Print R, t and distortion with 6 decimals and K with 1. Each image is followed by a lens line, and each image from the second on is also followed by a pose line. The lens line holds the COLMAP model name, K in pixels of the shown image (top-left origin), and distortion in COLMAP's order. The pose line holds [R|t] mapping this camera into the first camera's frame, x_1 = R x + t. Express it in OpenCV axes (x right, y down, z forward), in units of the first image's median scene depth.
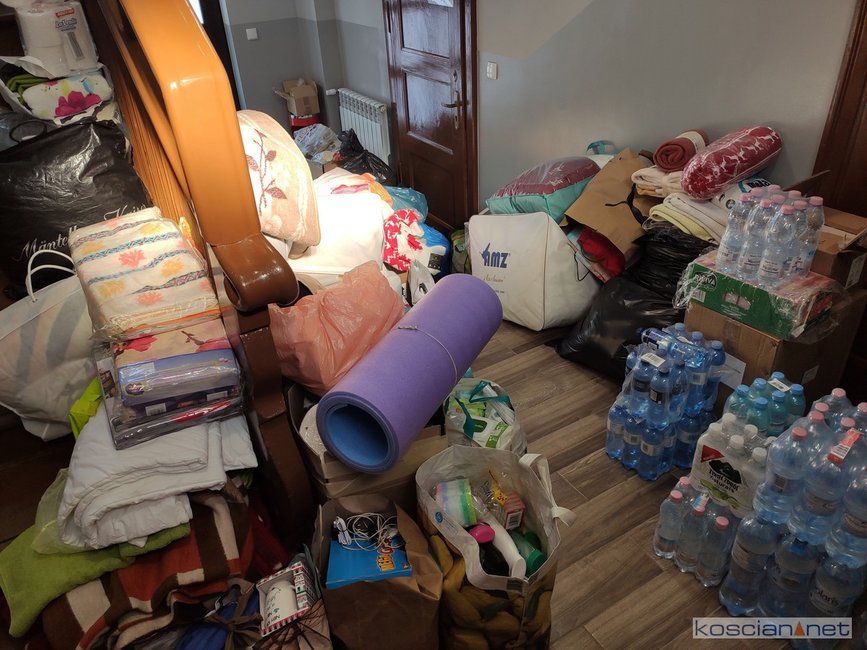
lens RADIAL K [[639.2, 0, 430.1], [0, 639.2, 327.1], [0, 0, 1]] dist [0.004698, 0.000091]
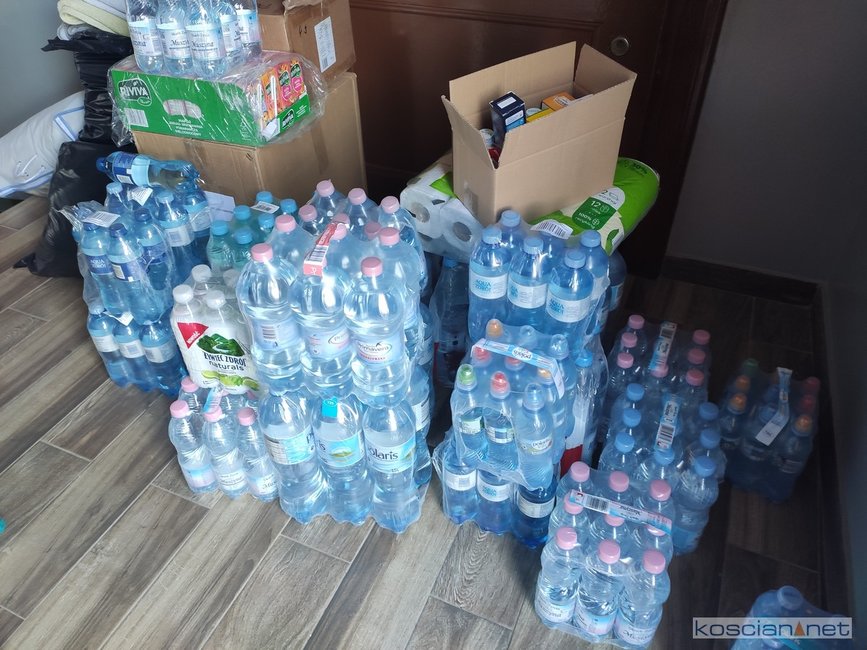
lens RADIAL K [[646.1, 0, 435.6], [0, 646.1, 332.5], [0, 0, 1]] dist [0.049072, -0.083340]
pose [[0.804645, -0.355332, 0.475695, 0.272097], [0.289242, 0.934250, 0.208605, 0.112695], [-0.518542, -0.030263, 0.854516, 0.246366]]
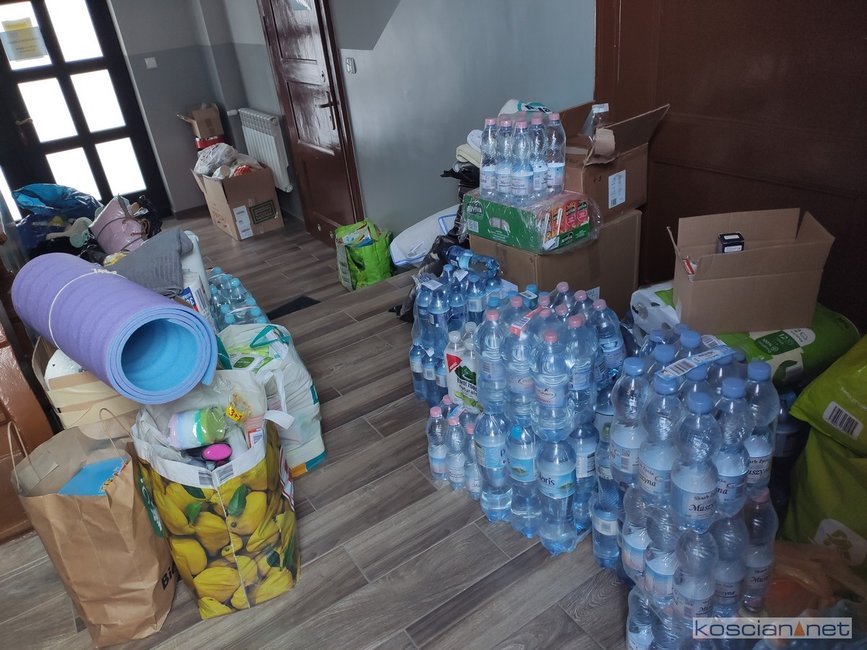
lens RADIAL K [[639.2, 0, 430.1], [0, 639.2, 327.1], [0, 0, 1]] dist [0.004698, 0.000091]
pose [[0.996831, -0.078218, 0.014496, 0.331906], [0.078967, 0.994976, -0.061540, 0.173484], [-0.009610, 0.062490, 0.997999, -0.013647]]
